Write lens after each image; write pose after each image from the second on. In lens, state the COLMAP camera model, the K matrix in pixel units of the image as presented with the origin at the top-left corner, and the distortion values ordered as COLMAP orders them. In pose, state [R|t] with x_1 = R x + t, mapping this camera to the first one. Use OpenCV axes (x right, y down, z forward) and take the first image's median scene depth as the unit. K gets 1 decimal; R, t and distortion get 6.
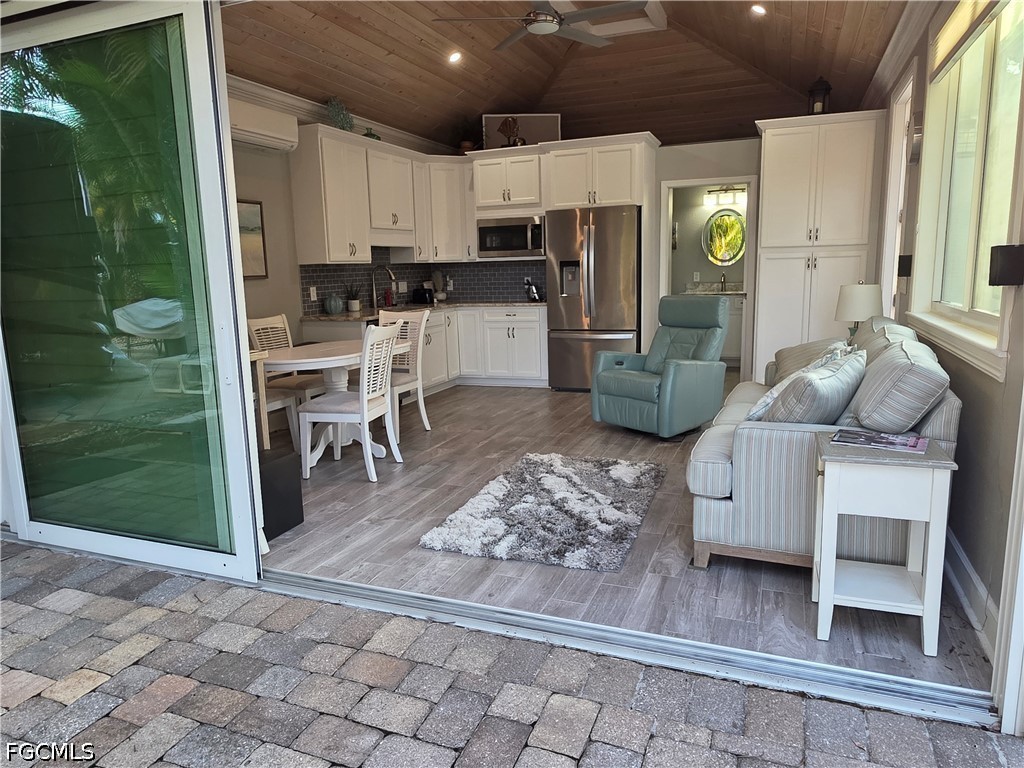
lens RADIAL K [[677.2, 0, 508.0], [0, 677.2, 379.5], [0, 0, 1]] dist [0.007345, -0.008094]
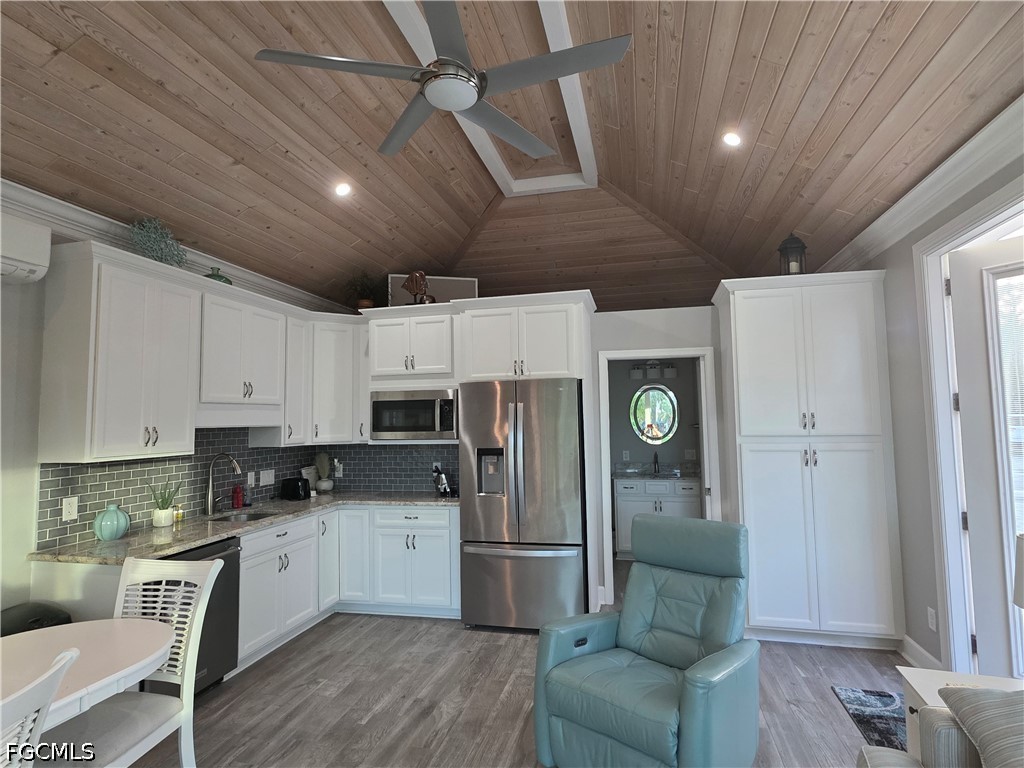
lens RADIAL K [[520.6, 0, 519.9], [0, 520.6, 385.9], [0, 0, 1]] dist [-0.000170, 0.000101]
pose [[0.987342, 0.019503, 0.157403, 0.033908], [0.017696, 0.972669, -0.231522, -0.117252], [-0.157616, 0.231377, 0.960011, 0.460615]]
